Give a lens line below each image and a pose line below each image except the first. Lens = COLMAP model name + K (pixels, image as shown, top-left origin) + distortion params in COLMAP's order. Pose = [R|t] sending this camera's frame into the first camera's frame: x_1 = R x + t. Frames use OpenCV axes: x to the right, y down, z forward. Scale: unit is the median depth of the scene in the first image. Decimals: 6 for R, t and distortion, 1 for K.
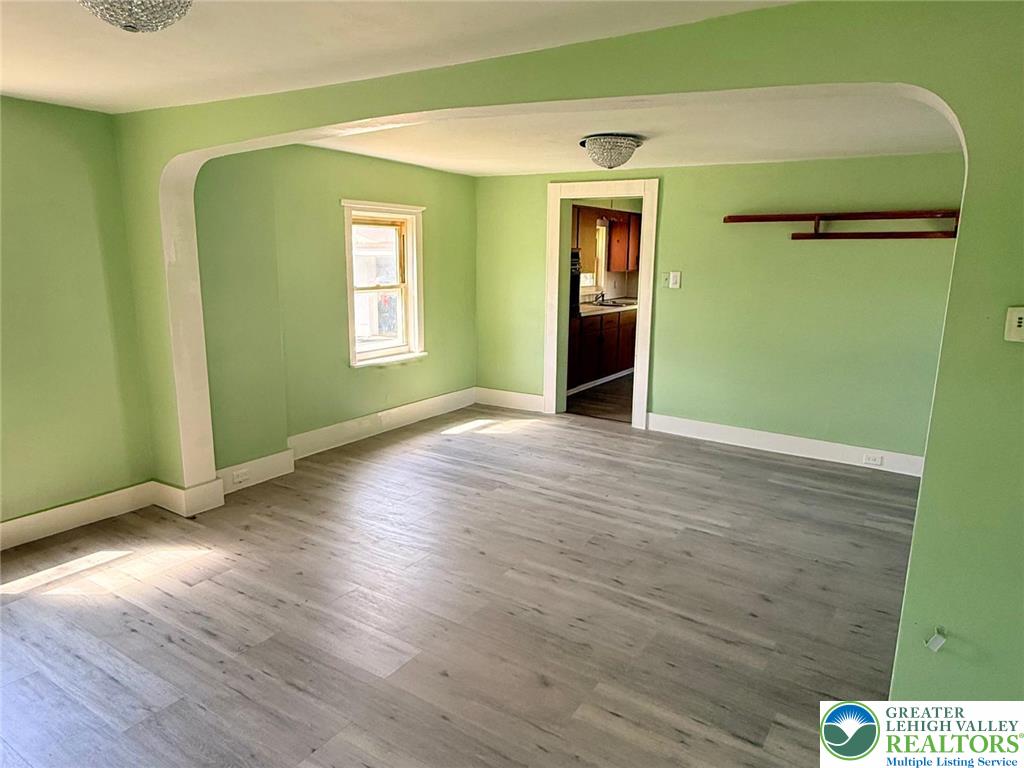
lens RADIAL K [[664.7, 0, 512.0], [0, 664.7, 384.0], [0, 0, 1]] dist [0.001680, 0.000949]
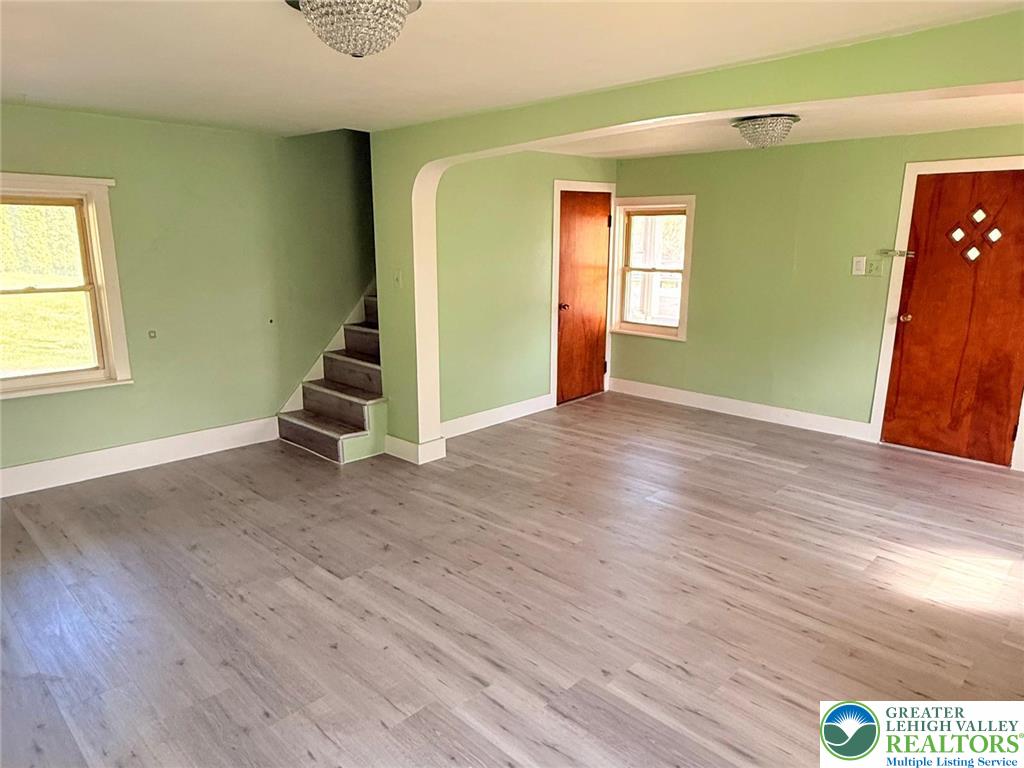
lens RADIAL K [[664.7, 0, 512.0], [0, 664.7, 384.0], [0, 0, 1]] dist [0.001680, 0.000949]
pose [[-0.981116, -0.060021, 0.183871, -0.056522], [0.019600, 0.914889, 0.403229, -0.257399], [-0.192424, 0.399219, -0.896436, 1.291025]]
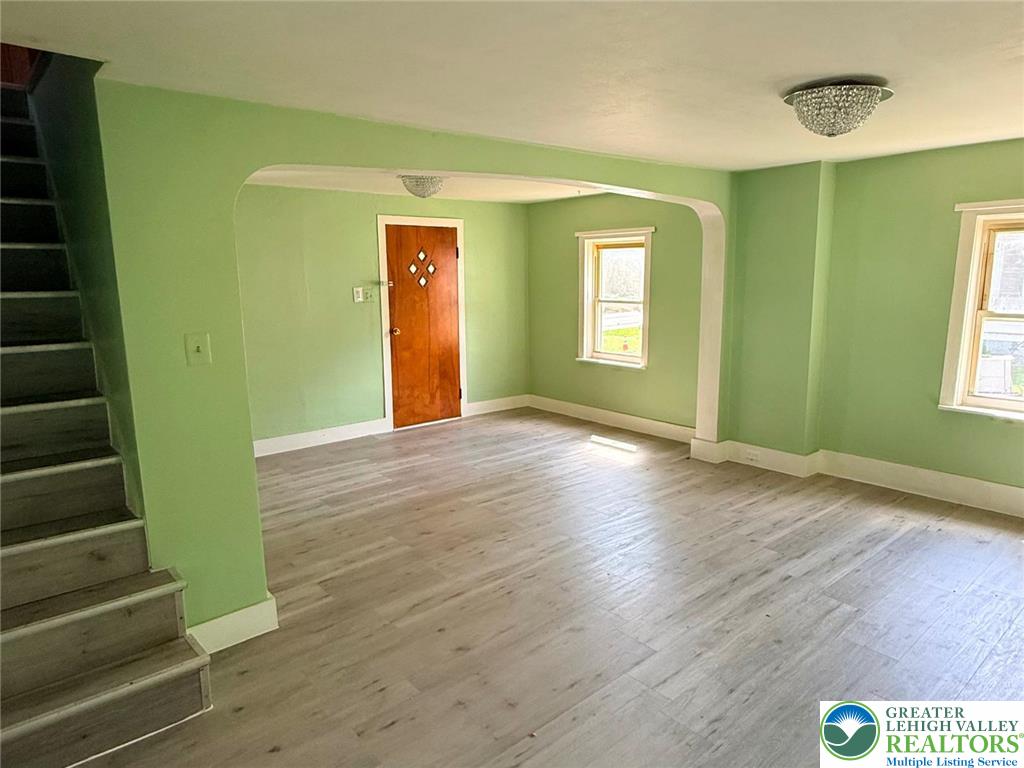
lens RADIAL K [[649.8, 0, 515.5], [0, 649.8, 384.9], [0, 0, 1]] dist [0.004224, 0.001237]
pose [[-0.278142, 0.158063, -0.947446, 0.748720], [-0.180549, 0.960183, 0.213192, -0.146153], [0.943419, 0.230358, -0.238529, 0.782989]]
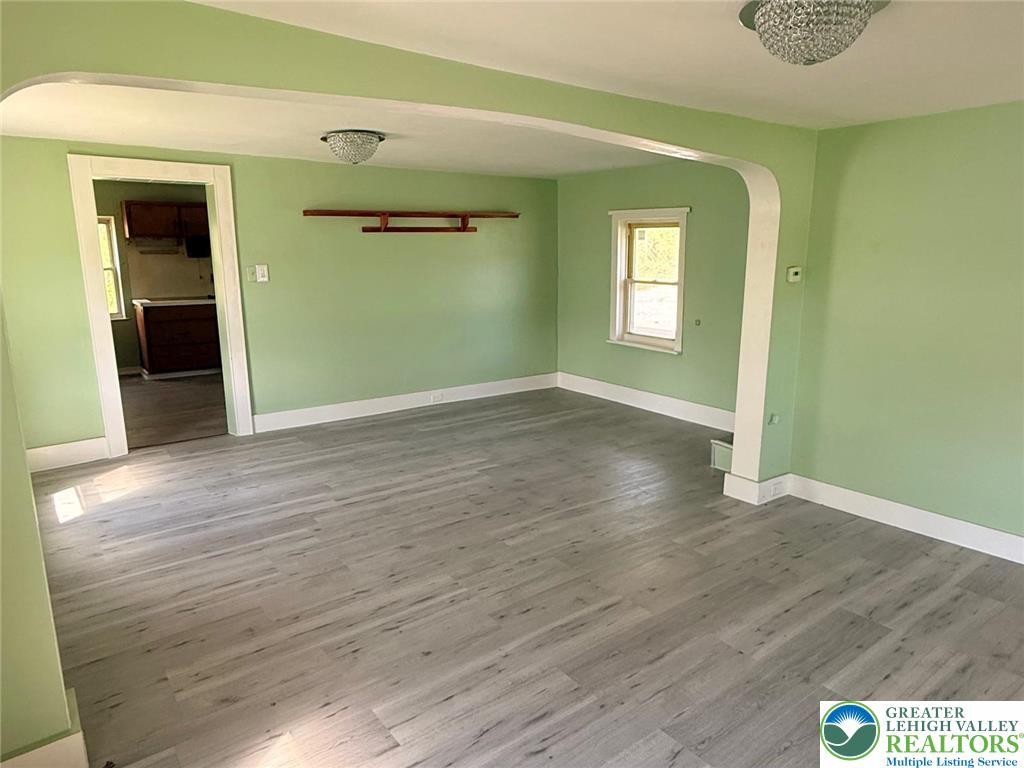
lens RADIAL K [[664.7, 0, 512.0], [0, 664.7, 384.0], [0, 0, 1]] dist [0.001680, 0.000949]
pose [[0.328898, -0.212008, 0.920260, -0.658255], [0.190858, 0.969288, 0.155091, -0.094750], [-0.924878, 0.124630, 0.359260, 0.393168]]
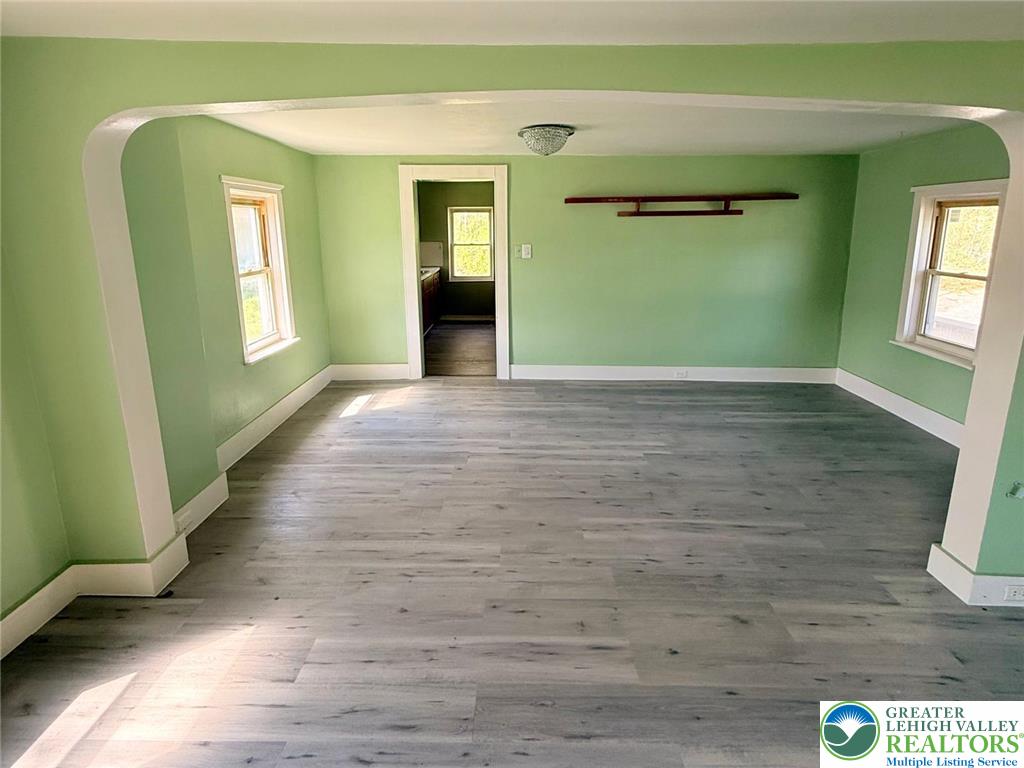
lens RADIAL K [[547.5, 0, 511.5], [0, 547.5, 343.0], [0, 0, 1]] dist [0.003677, -0.000462]
pose [[0.845267, -0.130570, 0.518146, -0.360209], [0.120807, 0.991275, 0.052719, -0.056713], [-0.520509, 0.018034, 0.853666, 0.211689]]
